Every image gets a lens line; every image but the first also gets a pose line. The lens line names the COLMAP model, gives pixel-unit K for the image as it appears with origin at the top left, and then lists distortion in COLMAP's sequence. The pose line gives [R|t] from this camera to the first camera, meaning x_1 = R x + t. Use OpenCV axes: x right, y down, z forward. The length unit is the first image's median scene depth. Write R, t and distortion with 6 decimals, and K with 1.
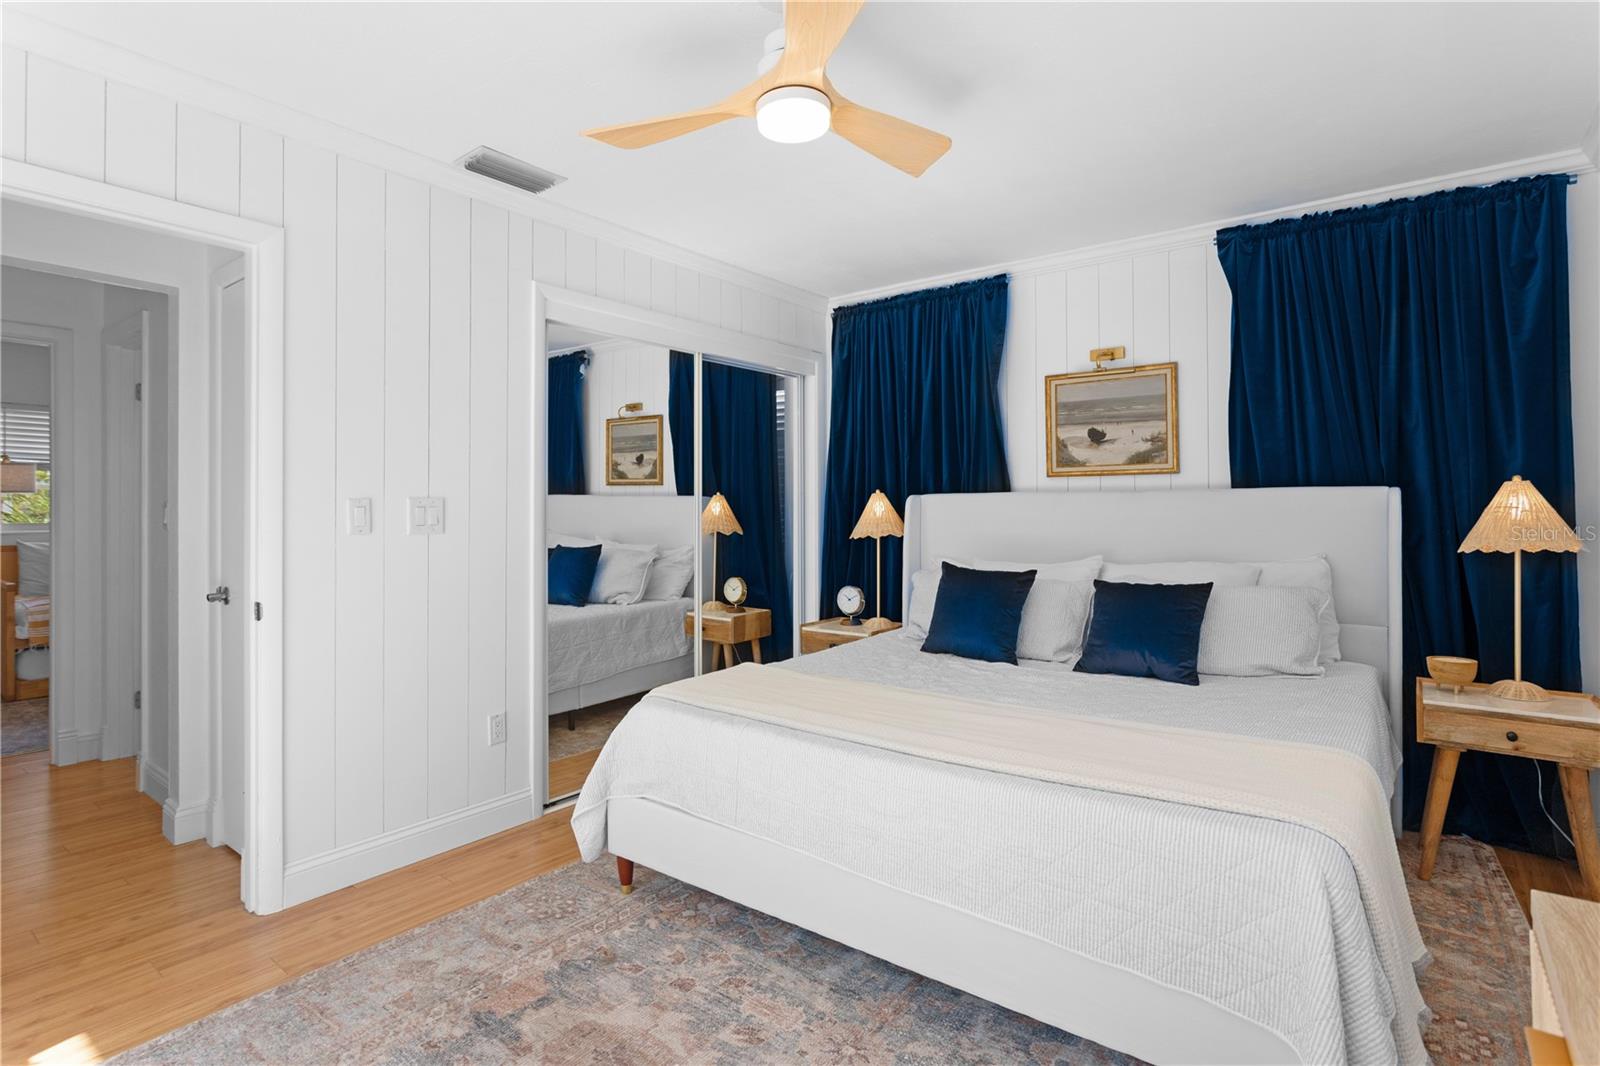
lens RADIAL K [[792.0, 0, 803.7], [0, 792.0, 506.2], [0, 0, 1]] dist [-0.002581, 0.000185]
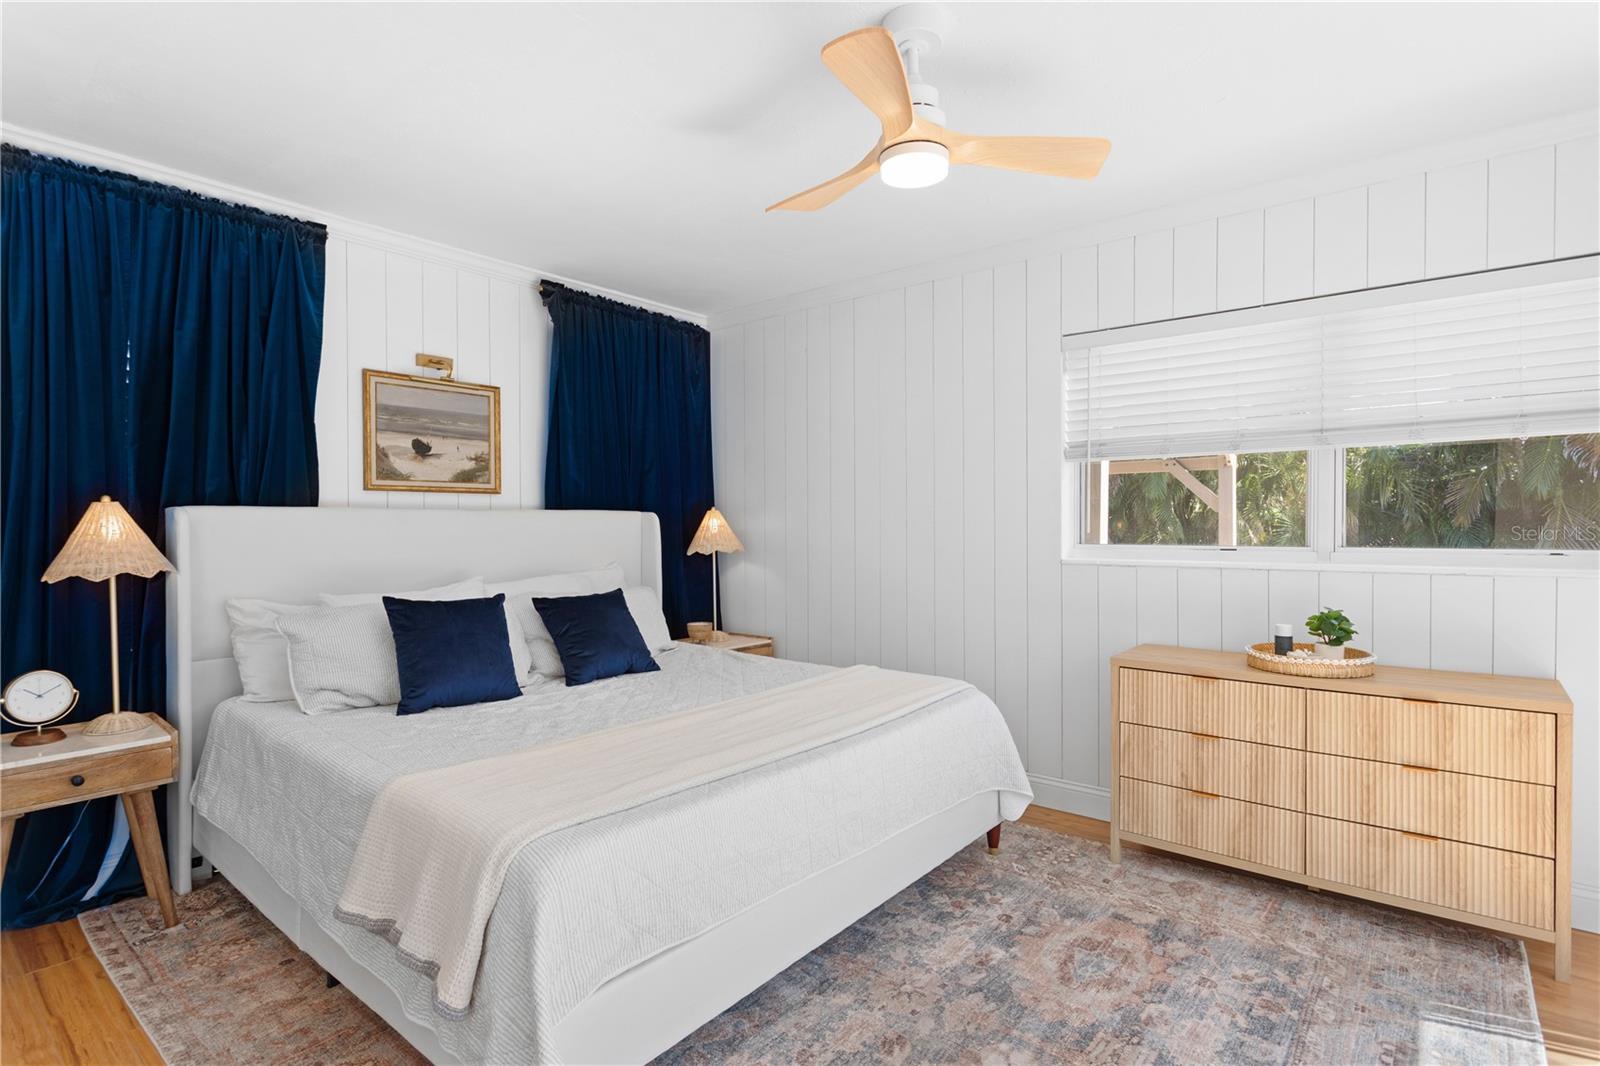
lens RADIAL K [[792.9, 0, 797.1], [0, 792.9, 537.7], [0, 0, 1]] dist [-0.005258, 0.000360]
pose [[0.041565, -0.013986, 0.999038, -0.529626], [0.000453, 0.999902, 0.013979, 0.002051], [-0.999136, -0.000129, 0.041567, 0.530396]]
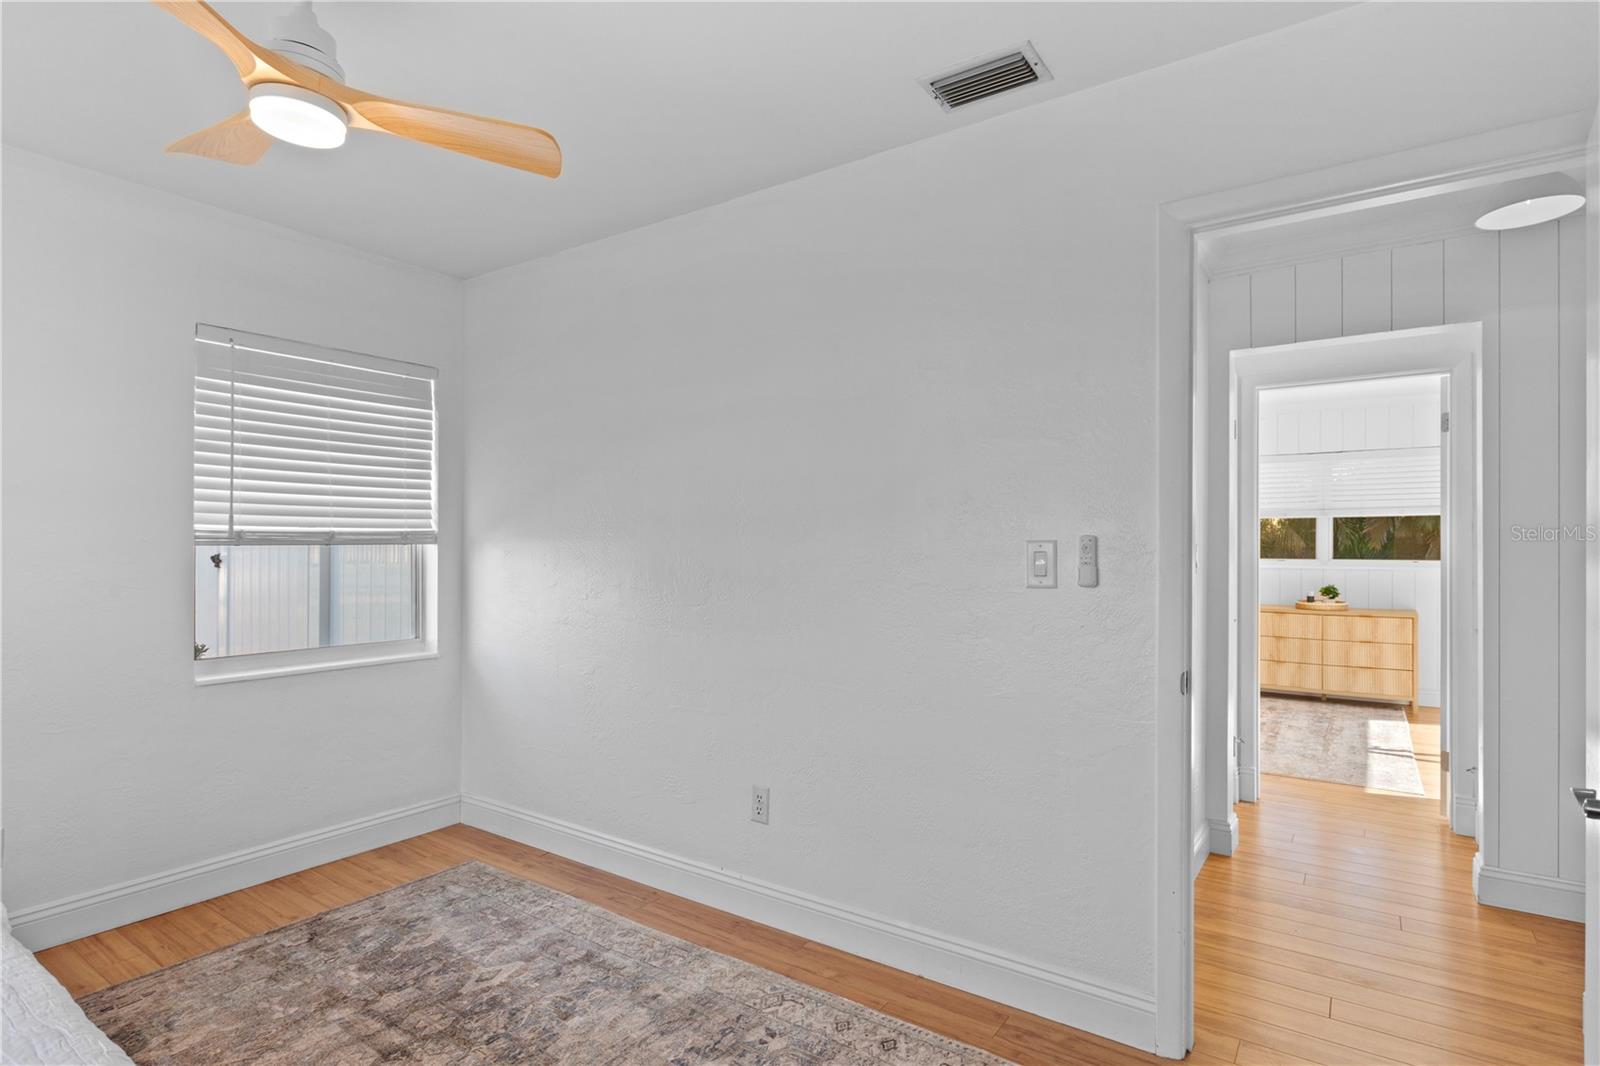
lens RADIAL K [[808.5, 0, 799.9], [0, 808.5, 518.4], [0, 0, 1]] dist [-0.000531, 0.000534]
pose [[-0.043623, 0.023280, 0.998777, -1.136809], [-0.015494, 0.999592, -0.023975, -0.004055], [-0.998928, -0.016521, -0.043244, 1.012718]]
